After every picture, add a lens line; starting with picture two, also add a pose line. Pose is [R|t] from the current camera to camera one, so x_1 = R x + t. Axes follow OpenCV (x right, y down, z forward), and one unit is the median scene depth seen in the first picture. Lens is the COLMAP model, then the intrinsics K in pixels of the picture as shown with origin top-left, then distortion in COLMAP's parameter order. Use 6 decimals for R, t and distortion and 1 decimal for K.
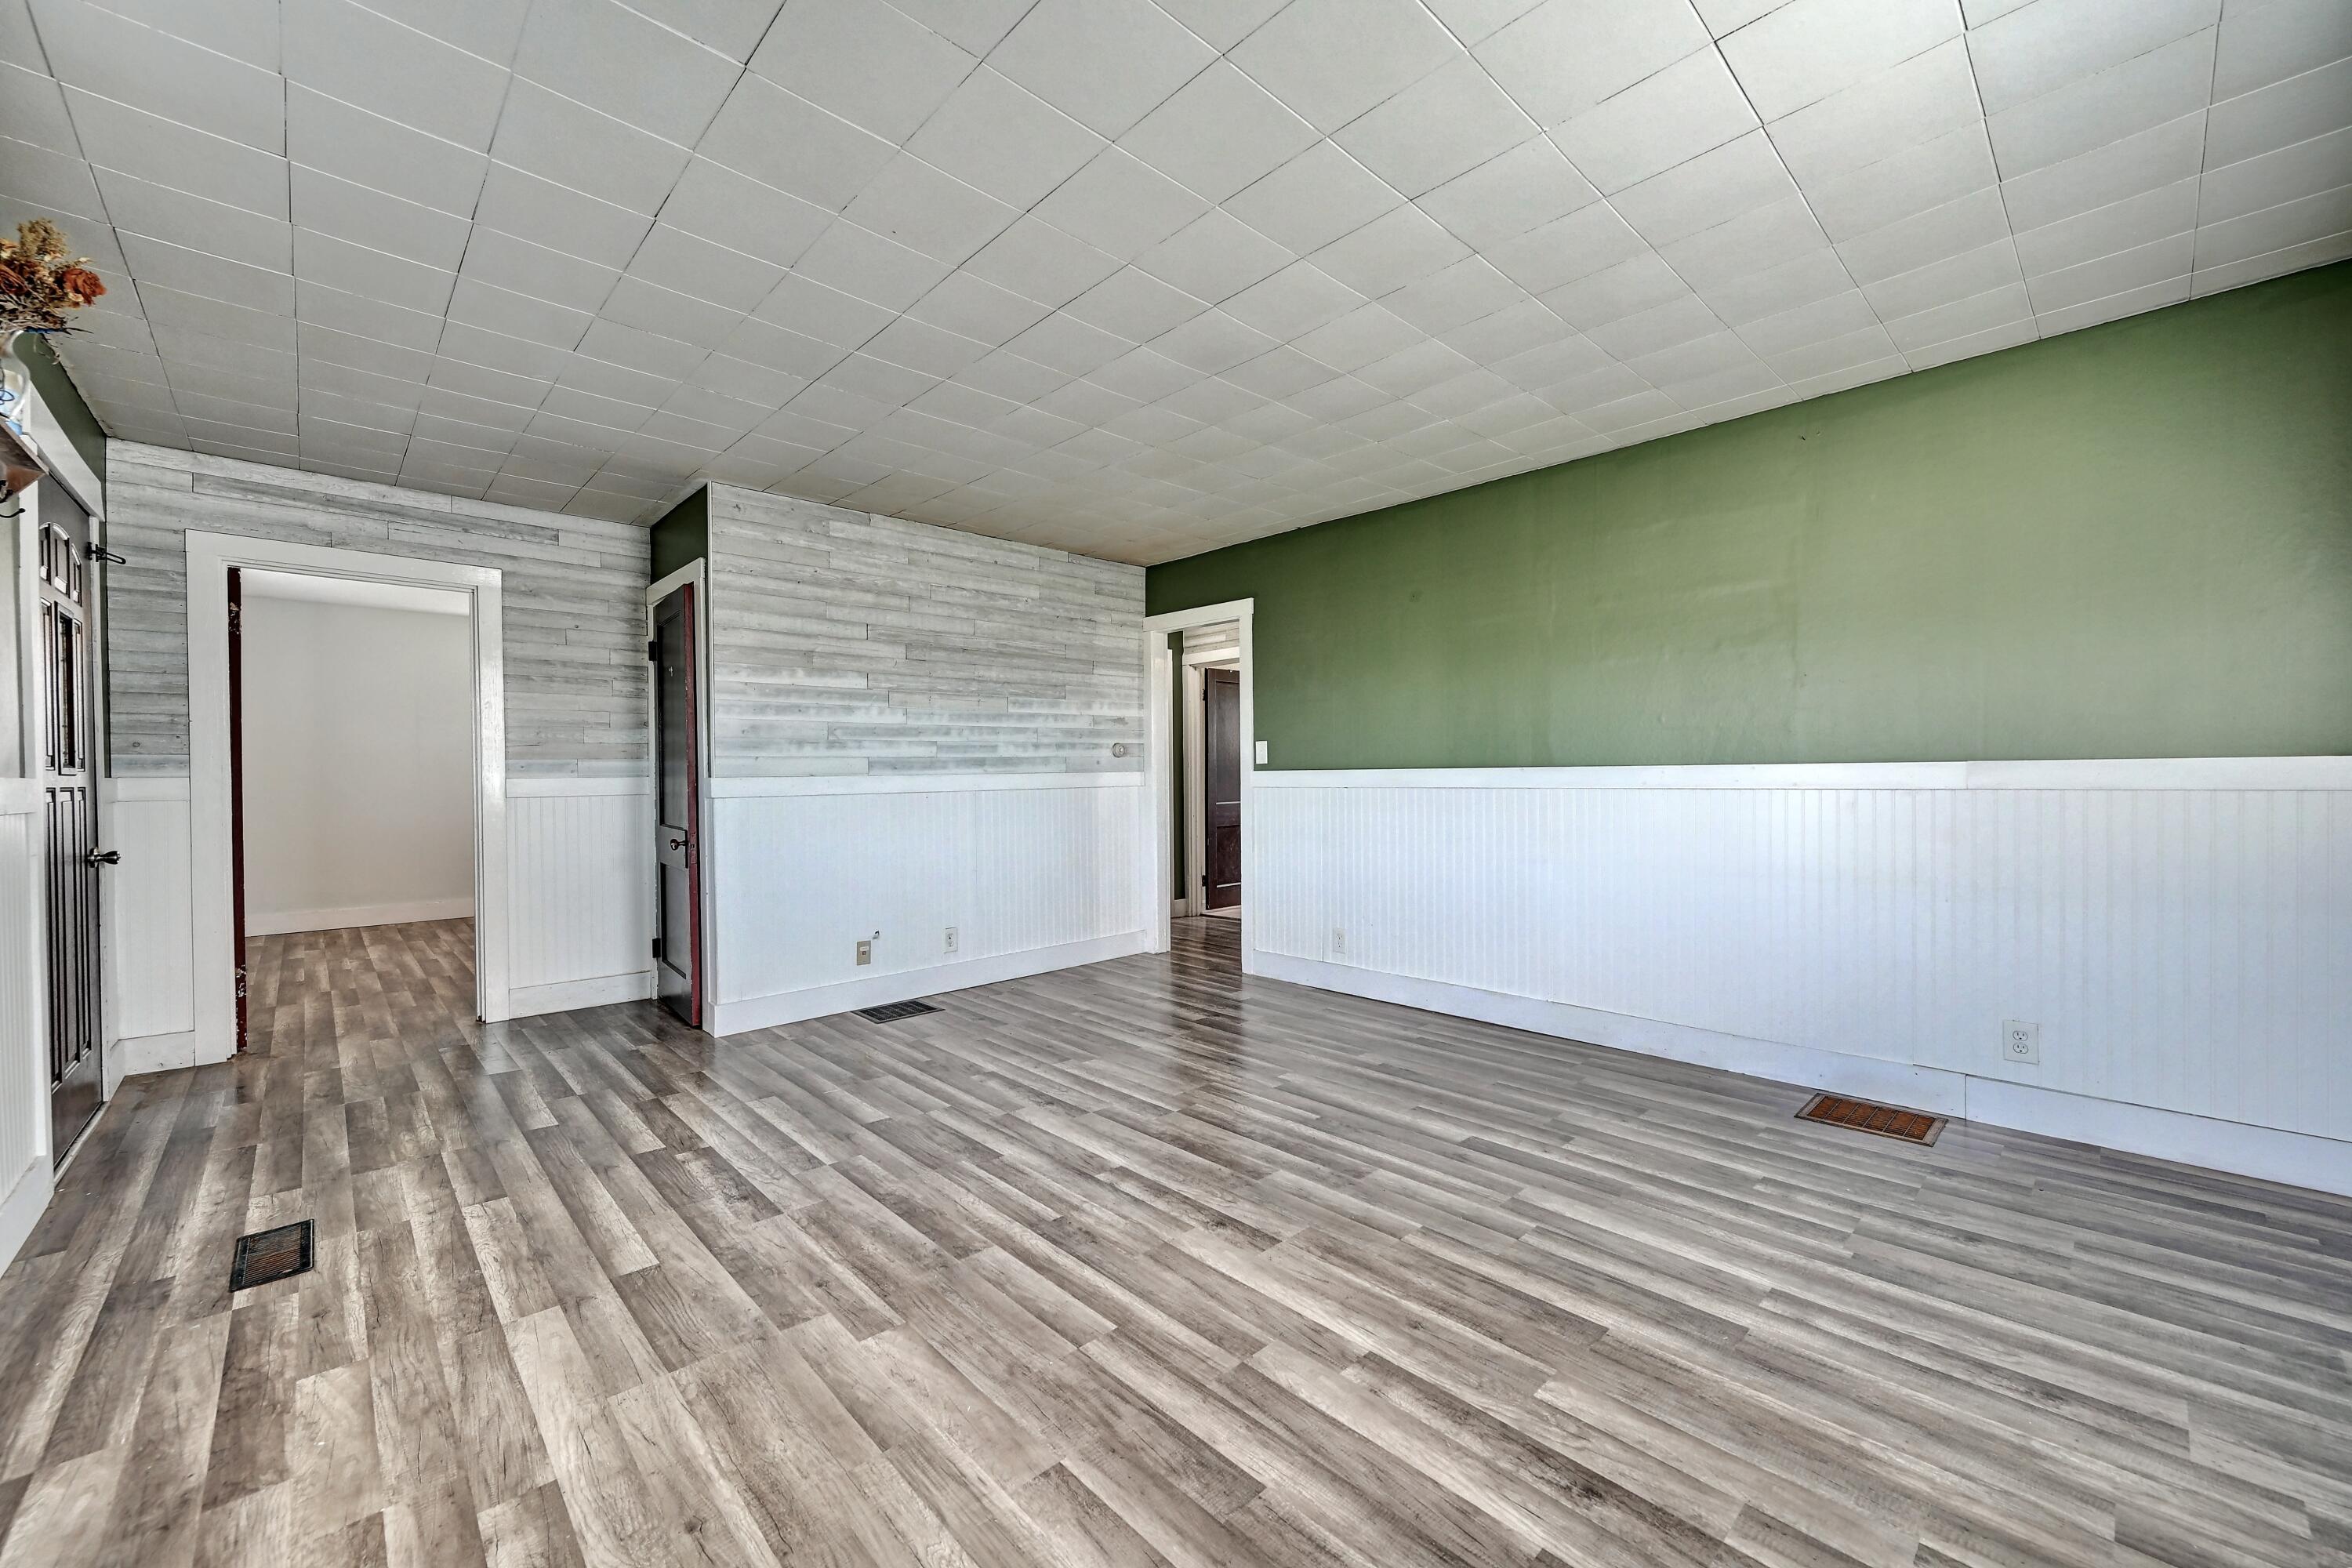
lens RADIAL K [[910.8, 0, 1175.9], [0, 910.8, 814.6], [0, 0, 1]] dist [-0.001040, 0.003208]
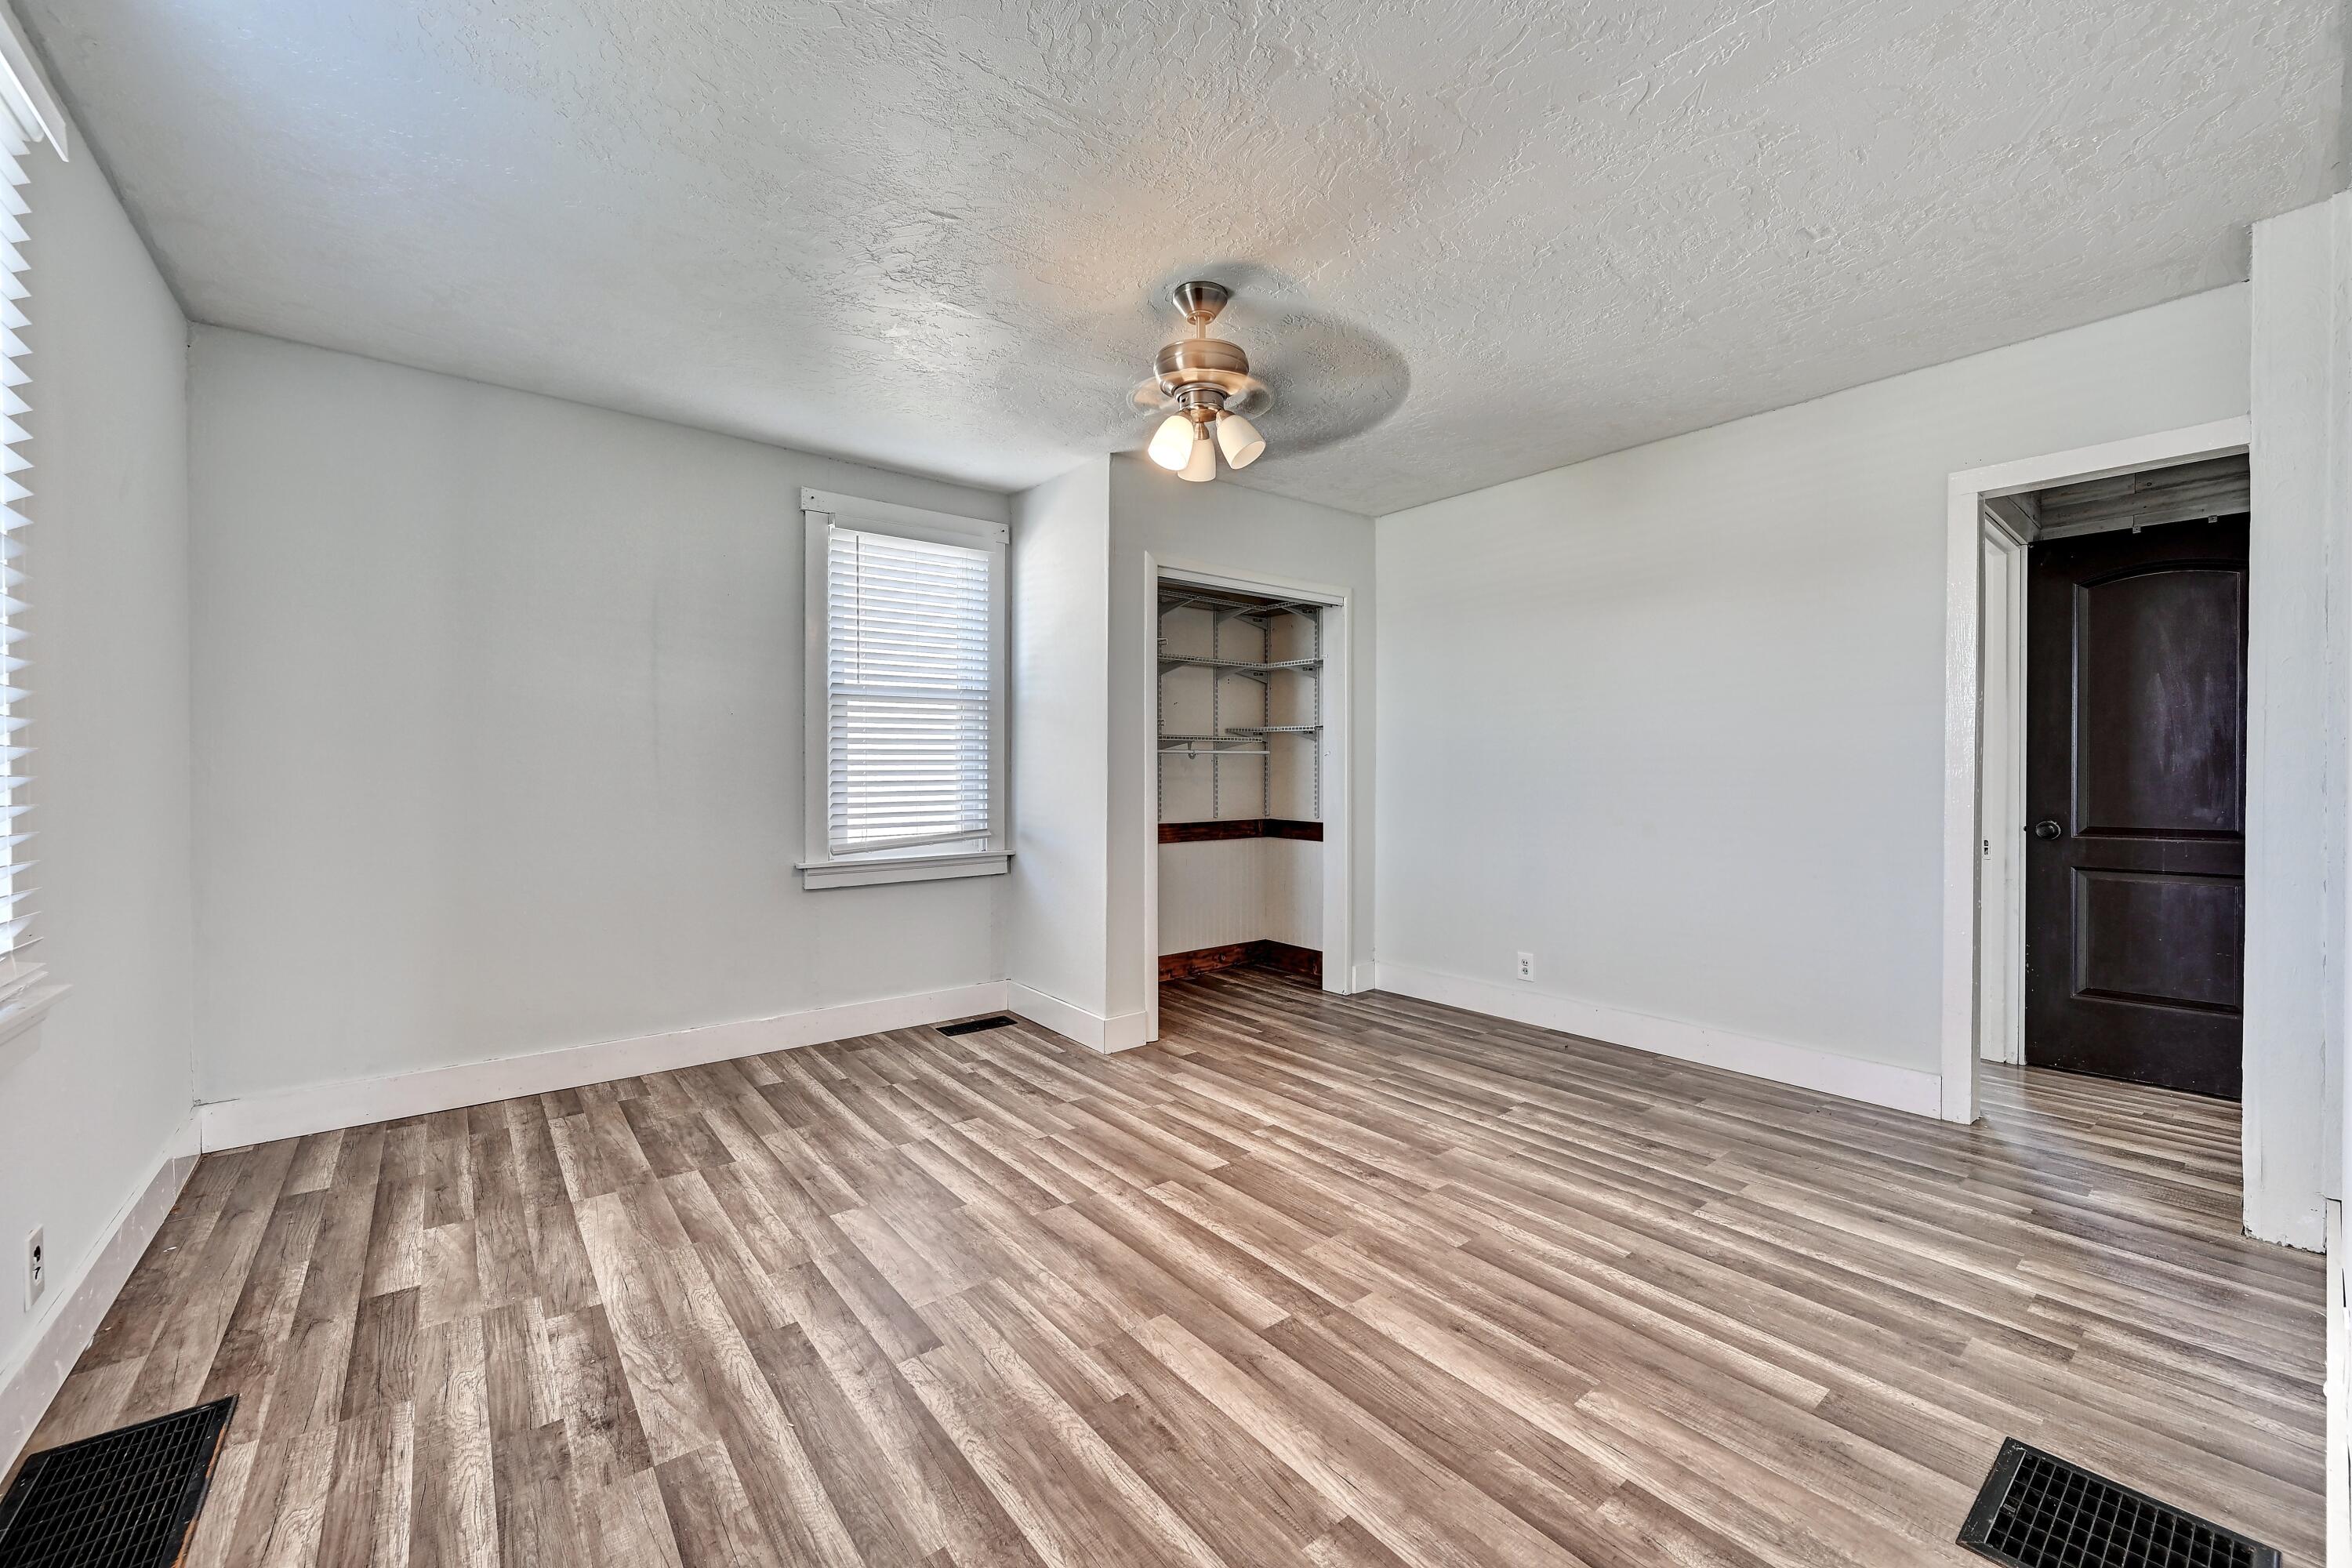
lens RADIAL K [[919.6, 0, 1176.0], [0, 919.6, 784.0], [0, 0, 1]] dist [-0.000592, -0.000331]
pose [[0.996252, 0.008292, -0.086100, 0.197154], [-0.010854, 0.999511, -0.029332, 0.004949], [0.085815, 0.030157, 0.995855, -0.212120]]
